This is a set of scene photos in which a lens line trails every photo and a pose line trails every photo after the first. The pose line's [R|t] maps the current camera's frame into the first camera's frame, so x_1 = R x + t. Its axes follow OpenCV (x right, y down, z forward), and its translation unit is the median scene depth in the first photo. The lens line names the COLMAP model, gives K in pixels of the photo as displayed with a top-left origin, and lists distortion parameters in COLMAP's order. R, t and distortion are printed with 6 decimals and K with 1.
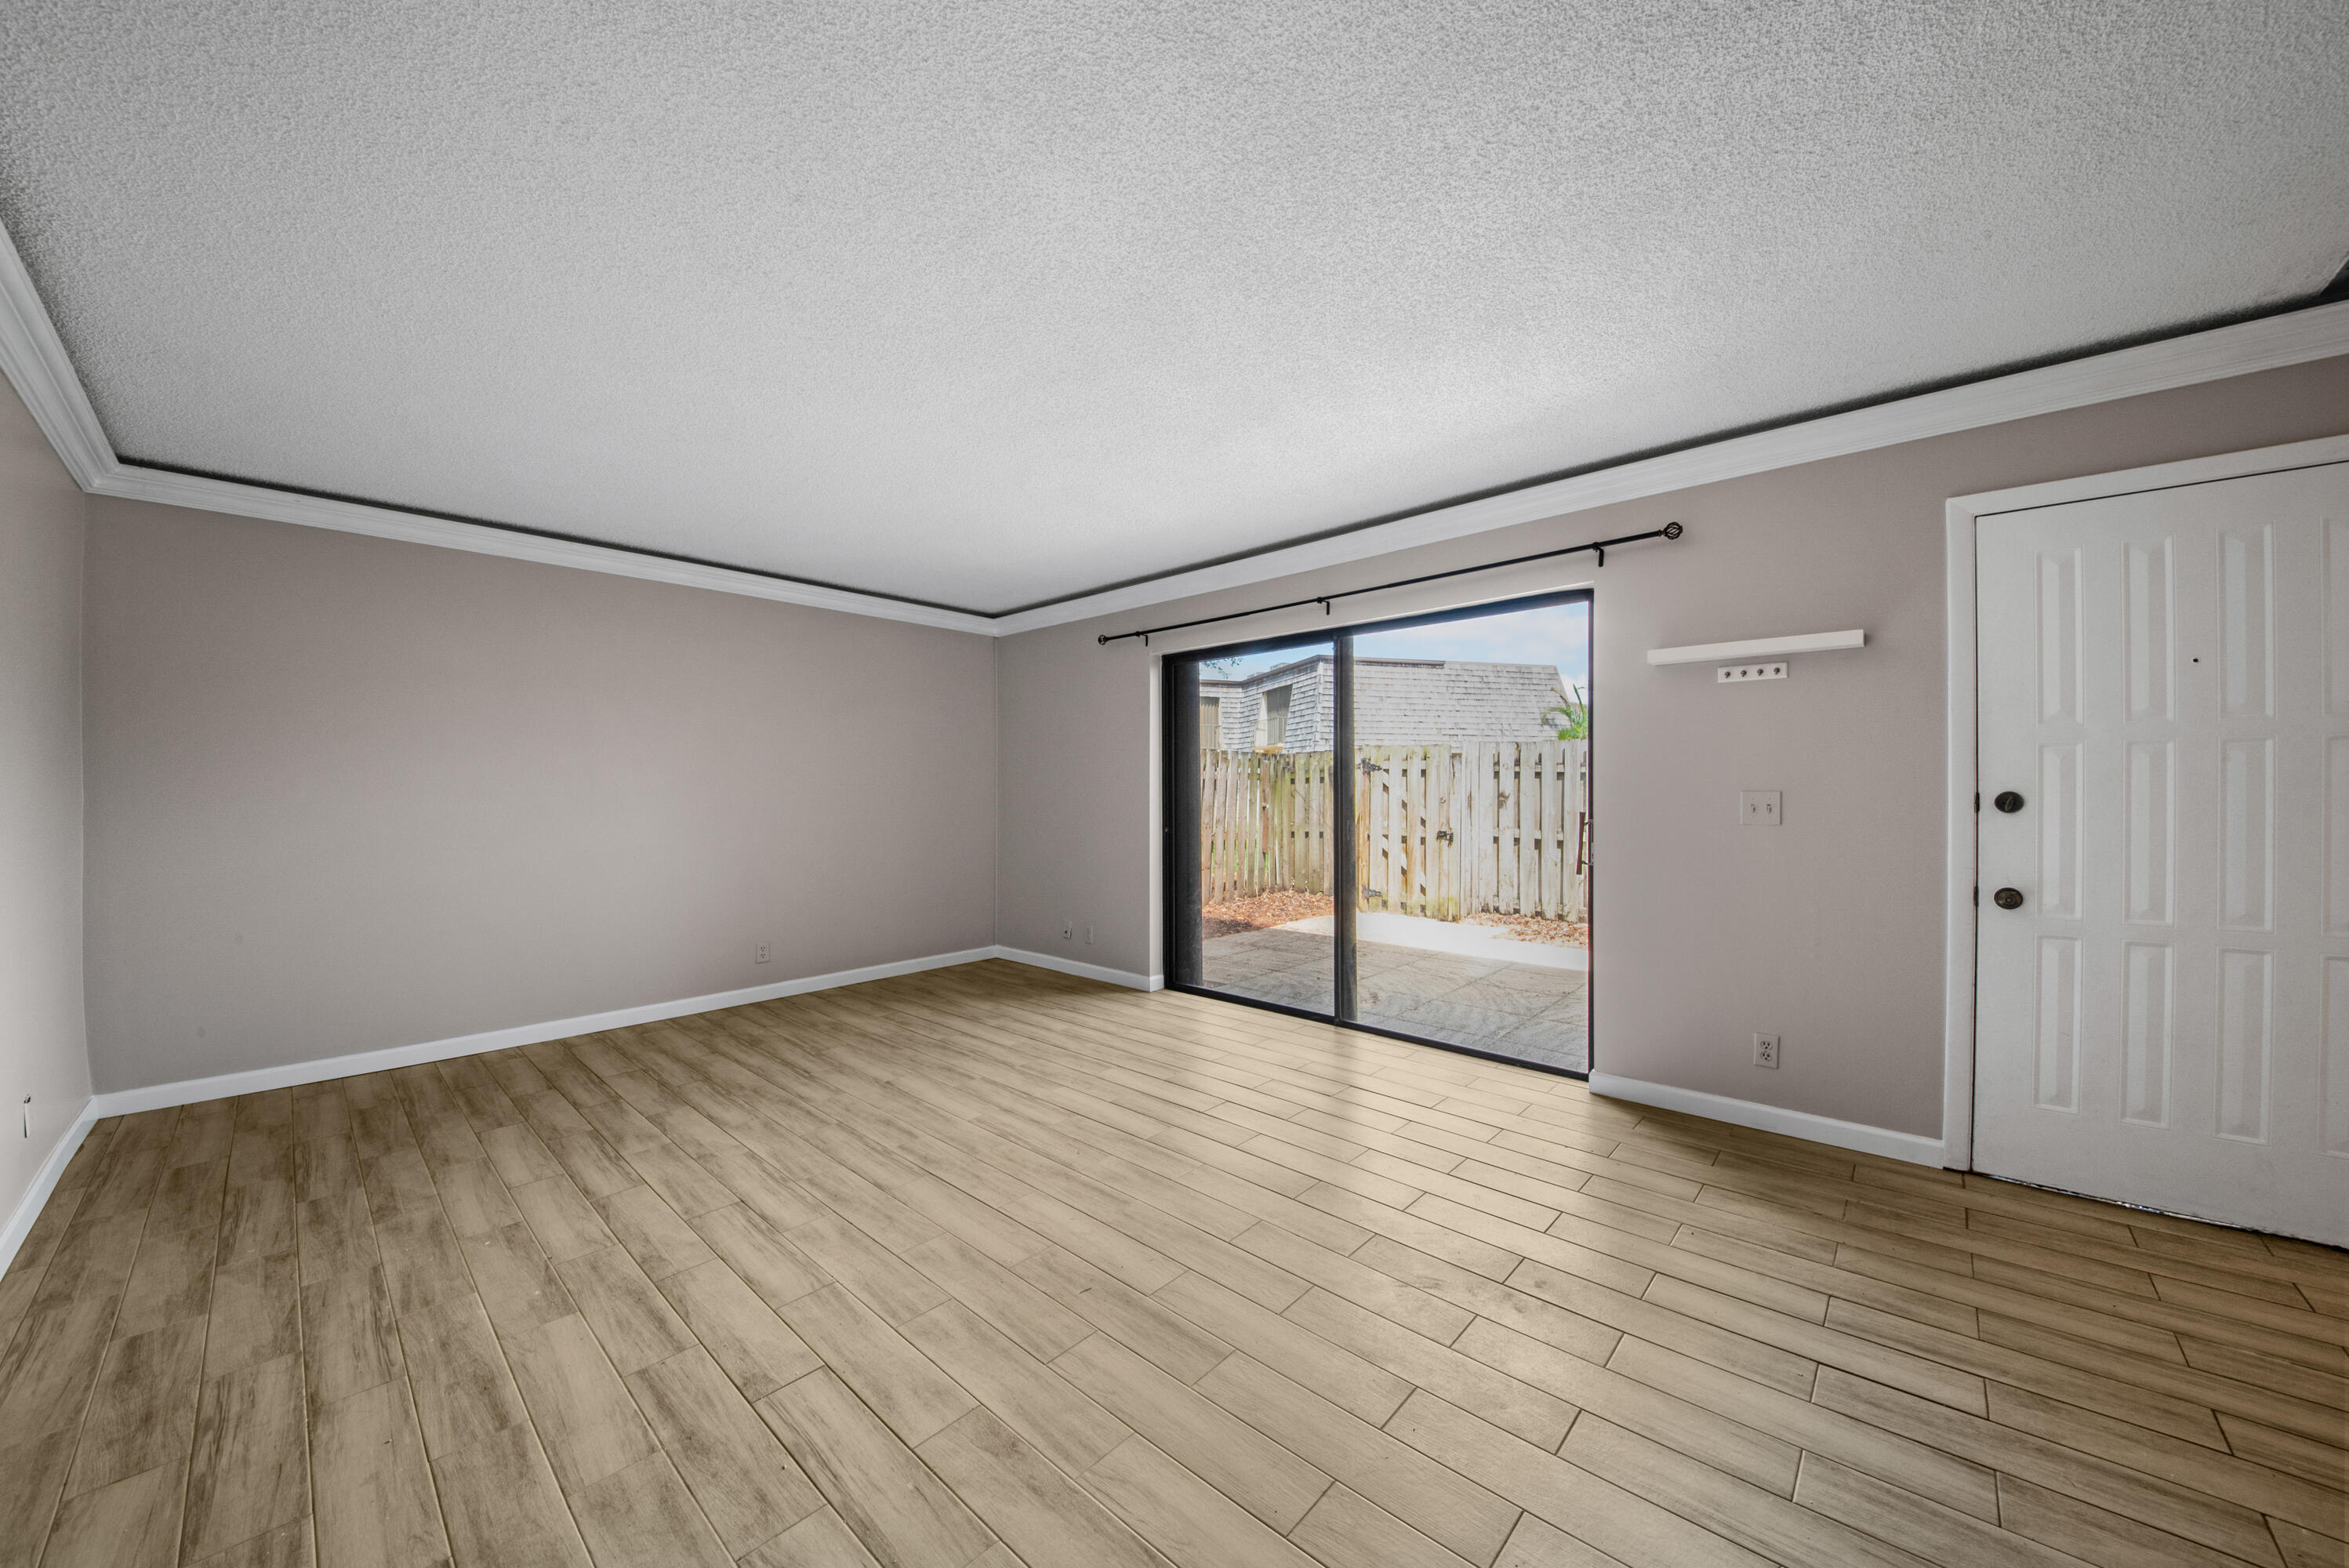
lens RADIAL K [[848.1, 0, 1169.9], [0, 848.1, 786.0], [0, 0, 1]] dist [0.000396, -0.003648]
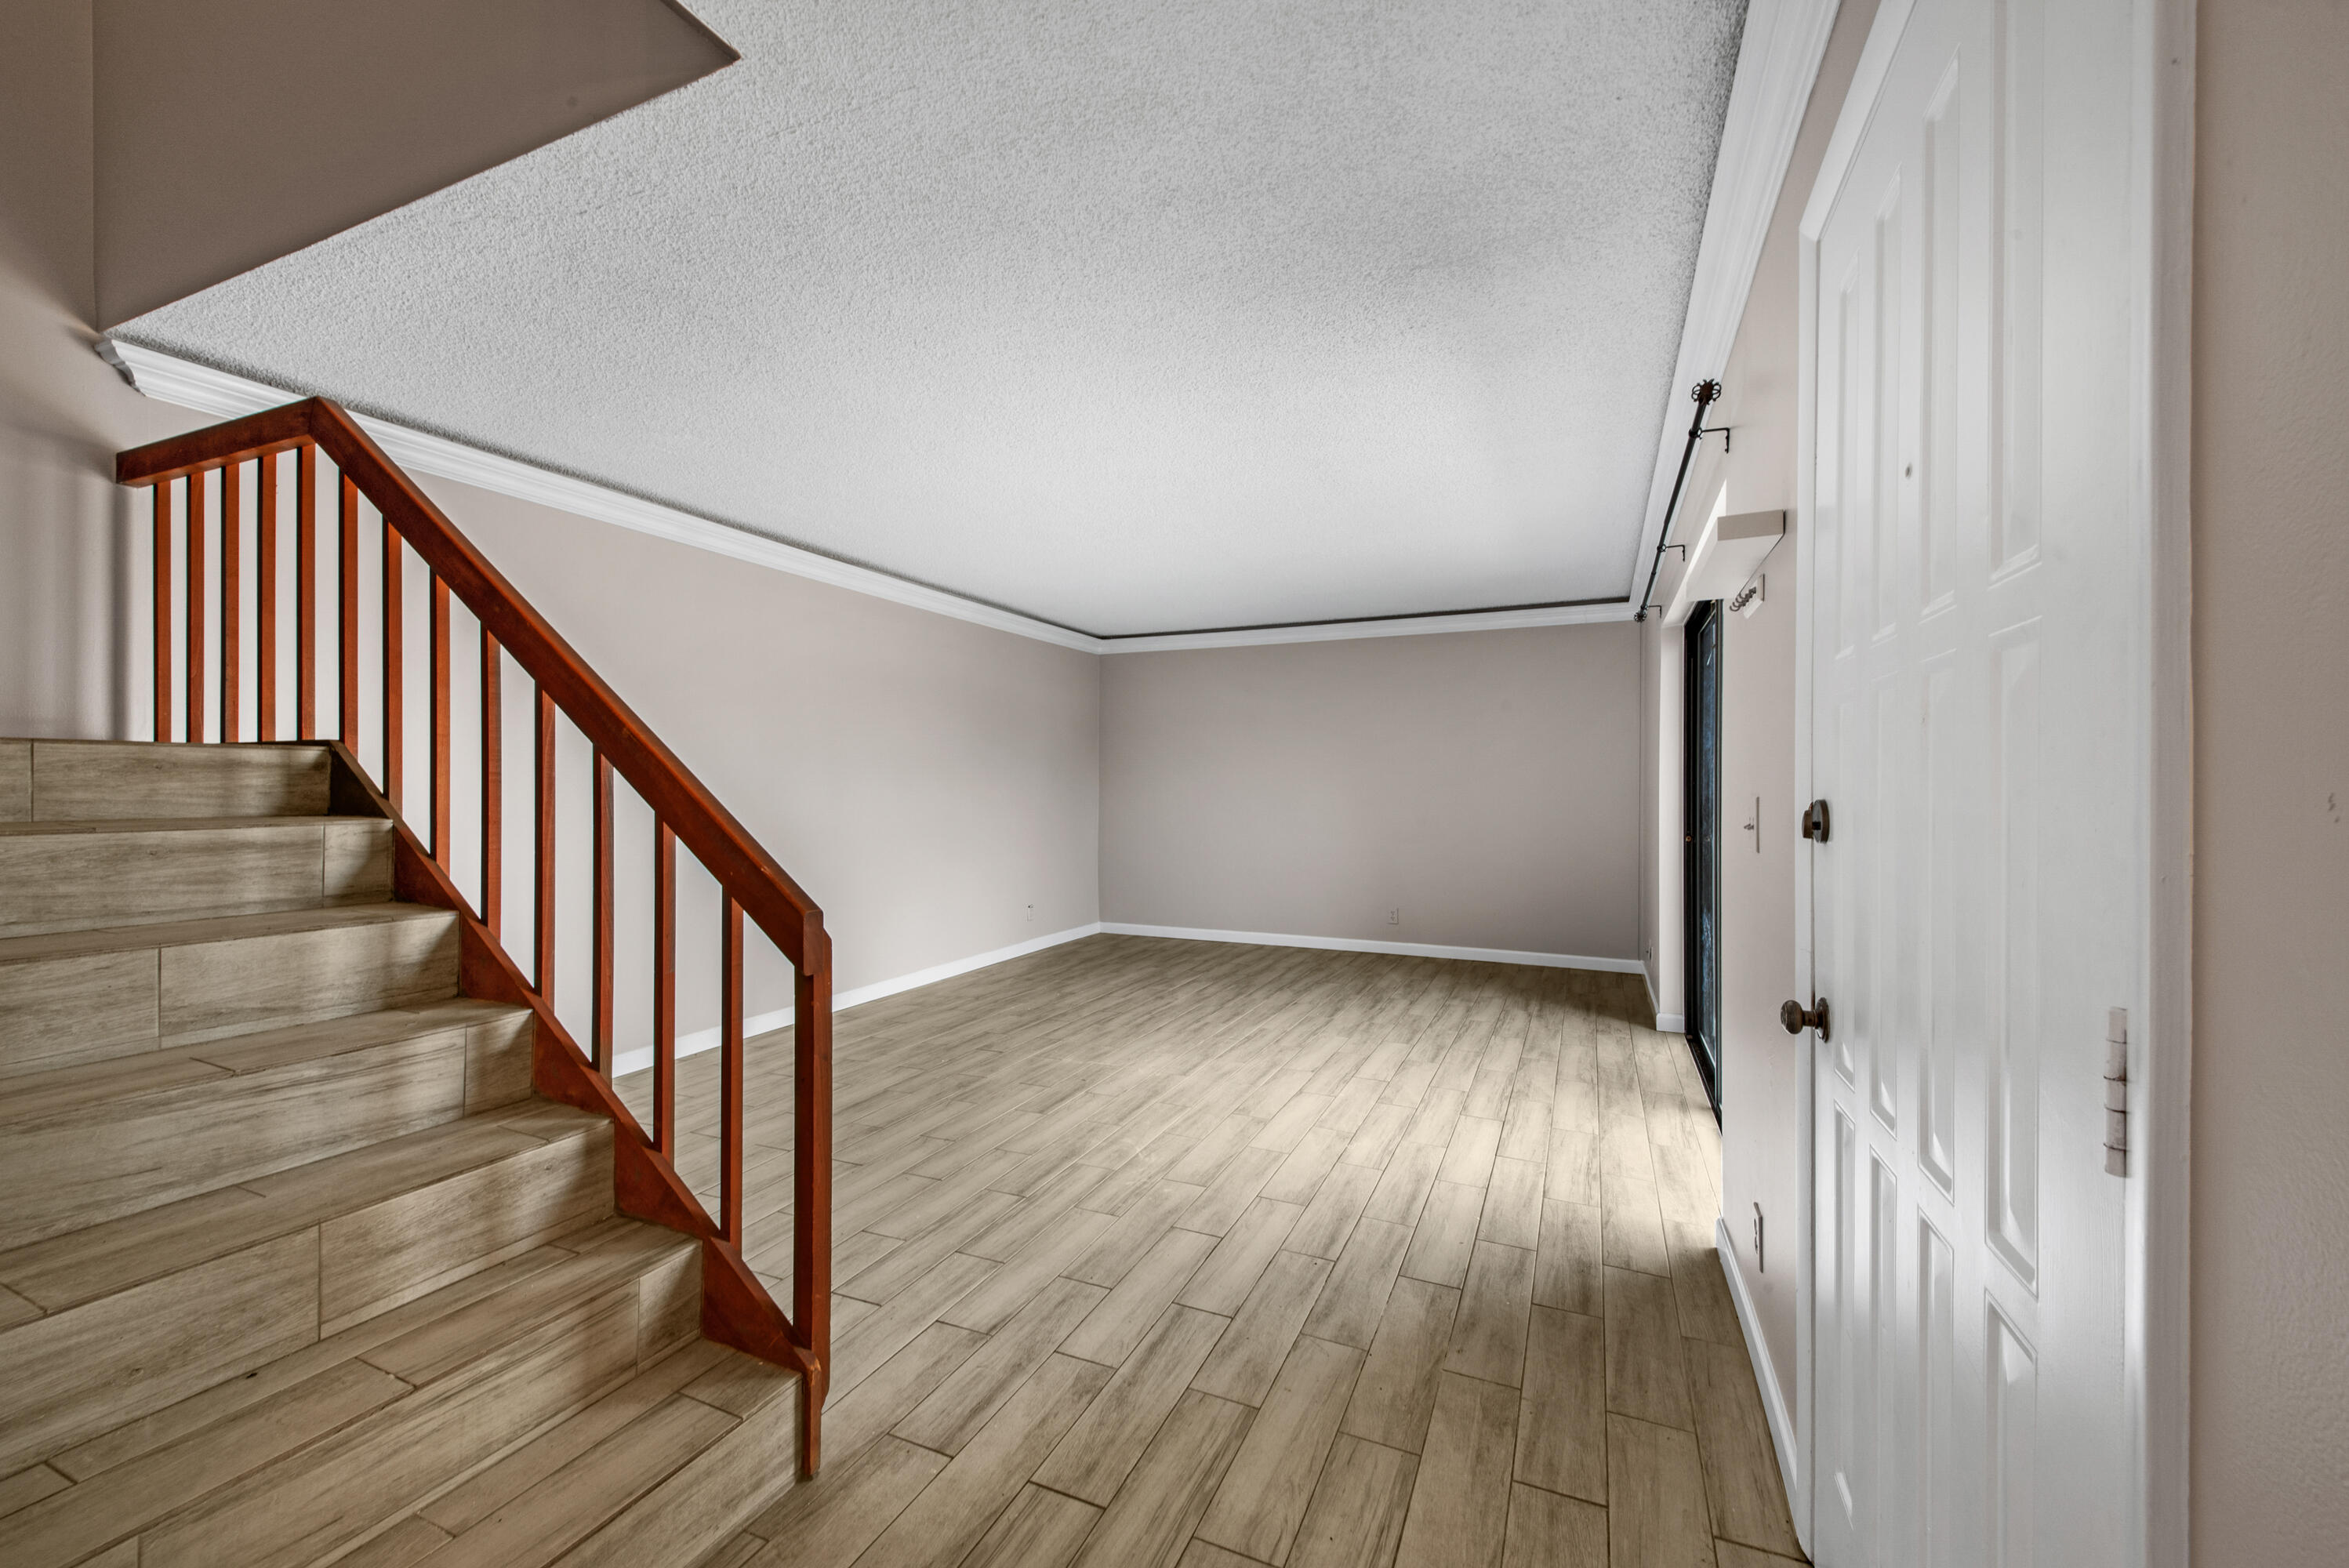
lens RADIAL K [[918.4, 0, 1182.9], [0, 918.4, 797.3], [0, 0, 1]] dist [0.043355, -0.018431]
pose [[0.315791, 0.014565, -0.948717, 1.179179], [-0.005411, 0.999894, 0.013550, -0.003015], [0.948813, 0.000855, 0.315836, 0.413610]]
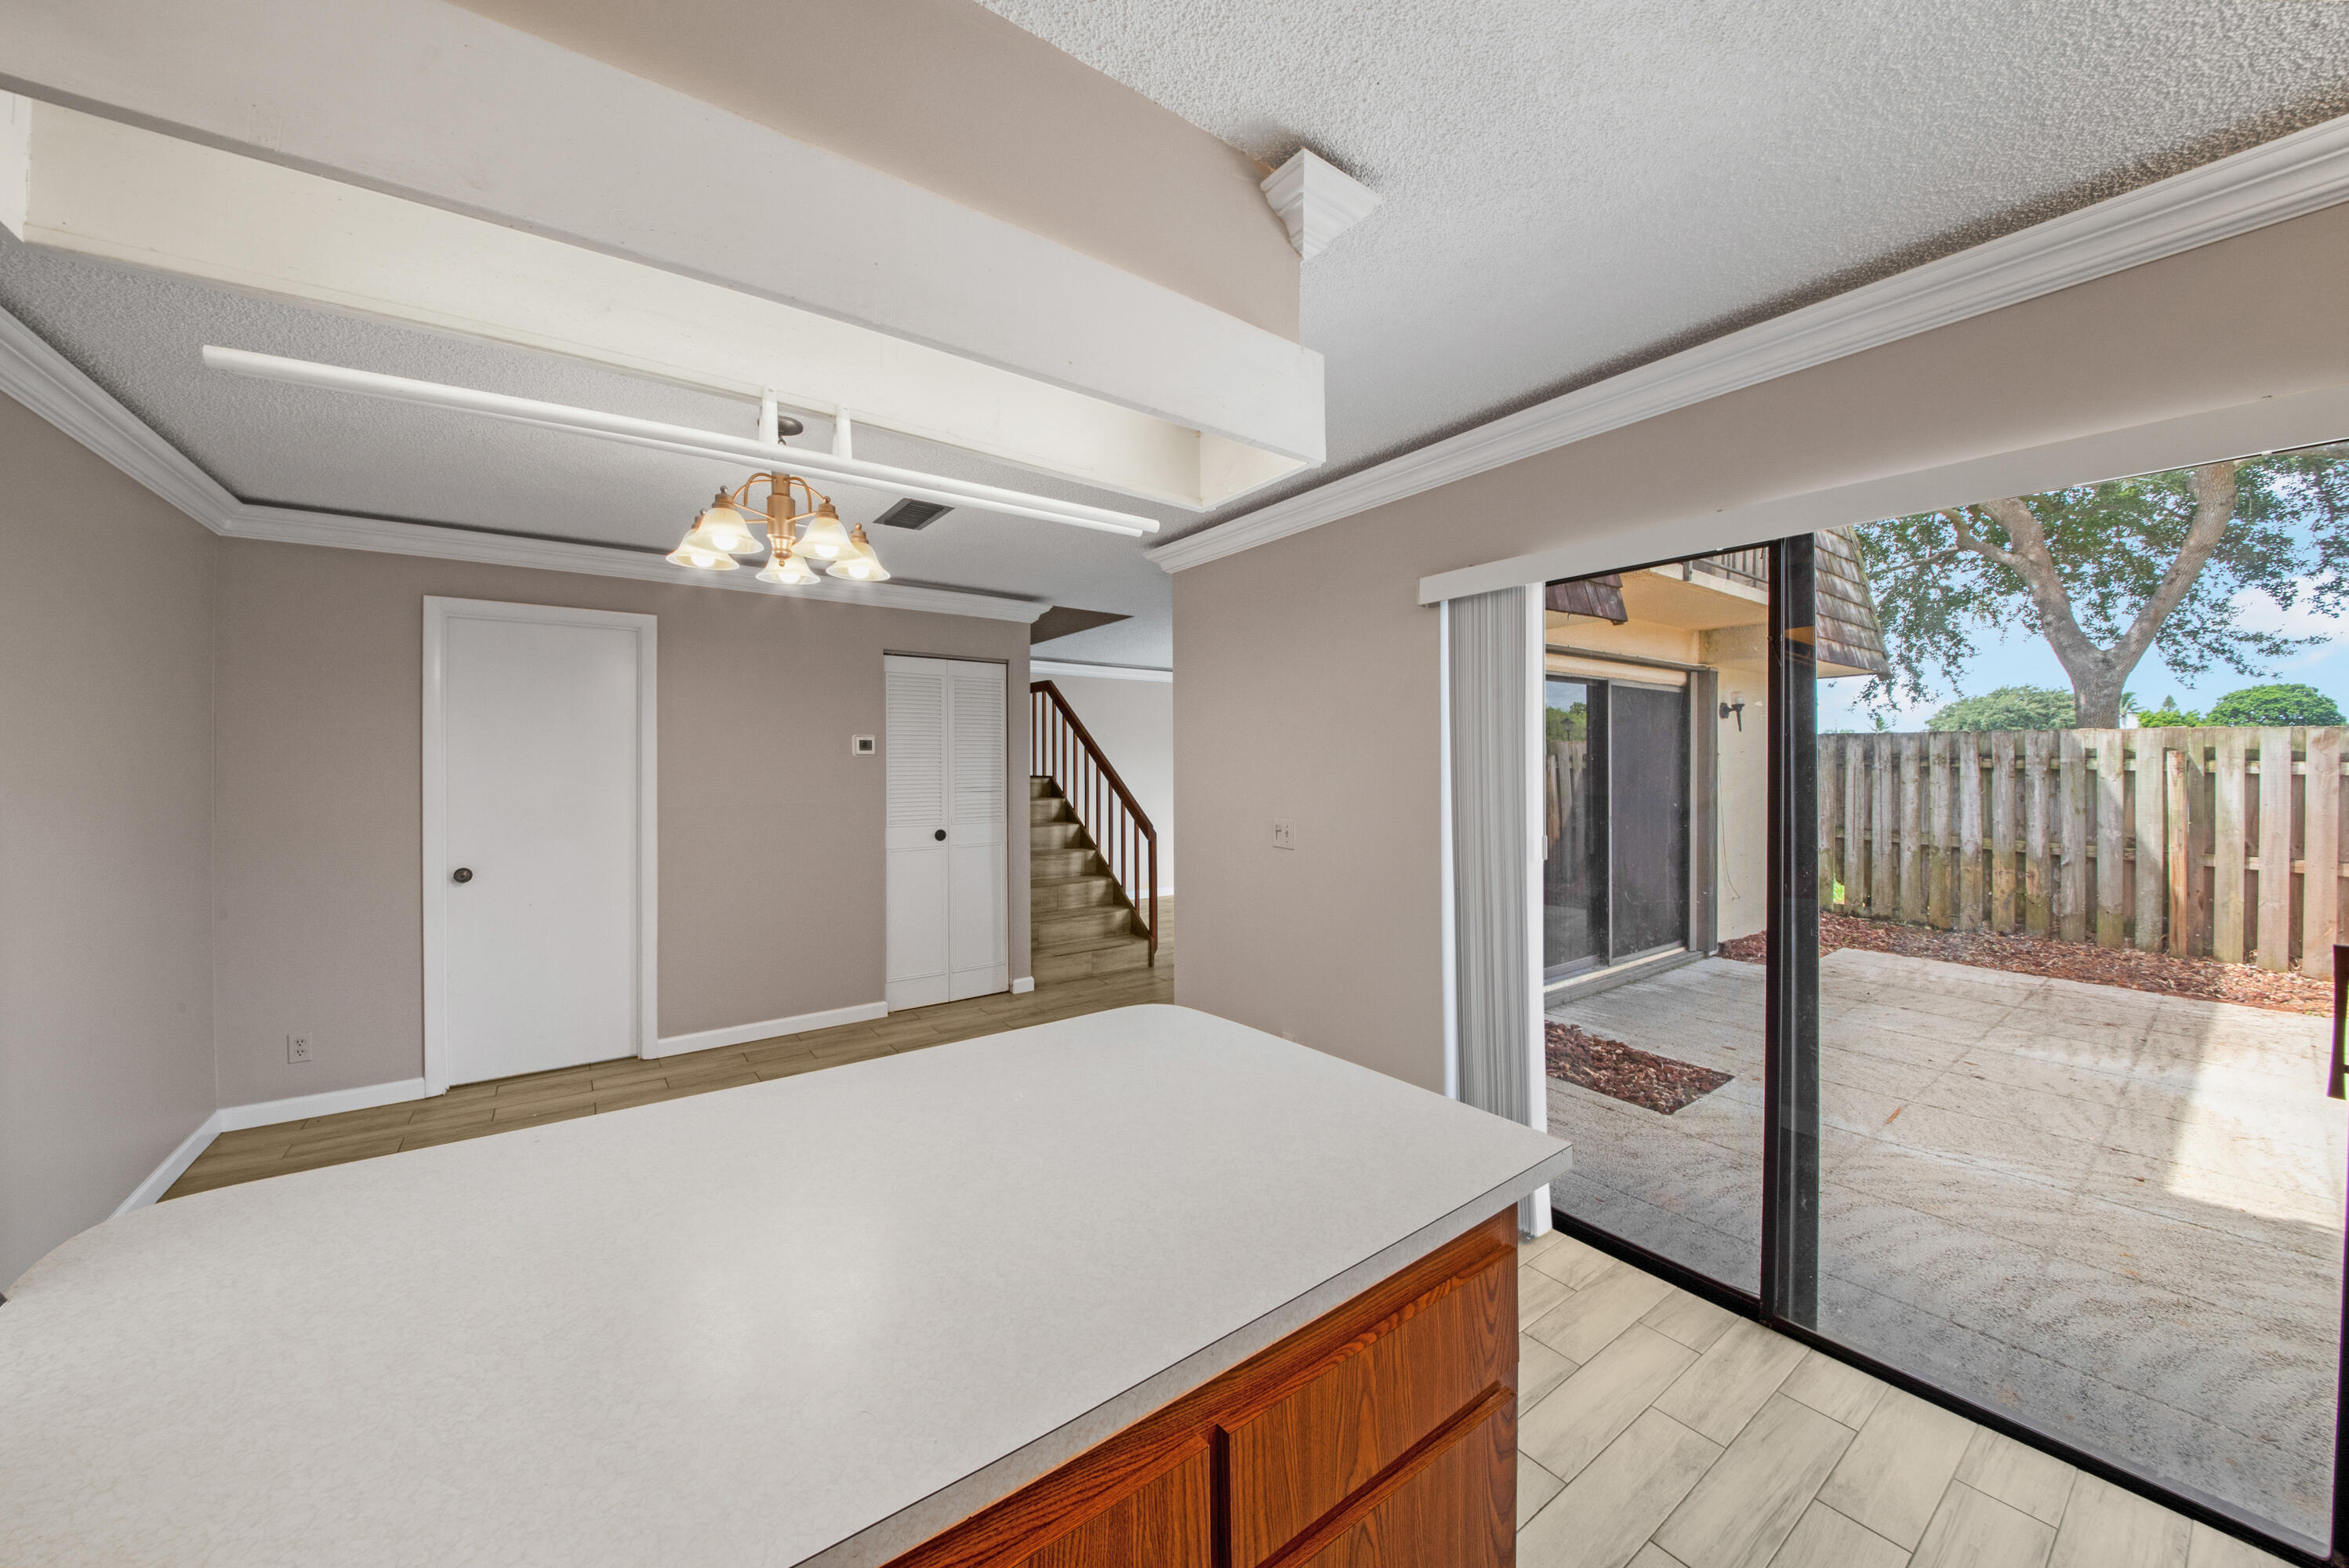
lens RADIAL K [[831.3, 0, 1174.7], [0, 831.3, 762.1], [0, 0, 1]] dist [0.001003, -0.008744]
pose [[-0.214652, 0.004649, -0.976680, 2.468953], [0.005273, 0.999980, 0.003601, -0.079578], [0.976676, -0.004377, -0.214672, 0.849849]]
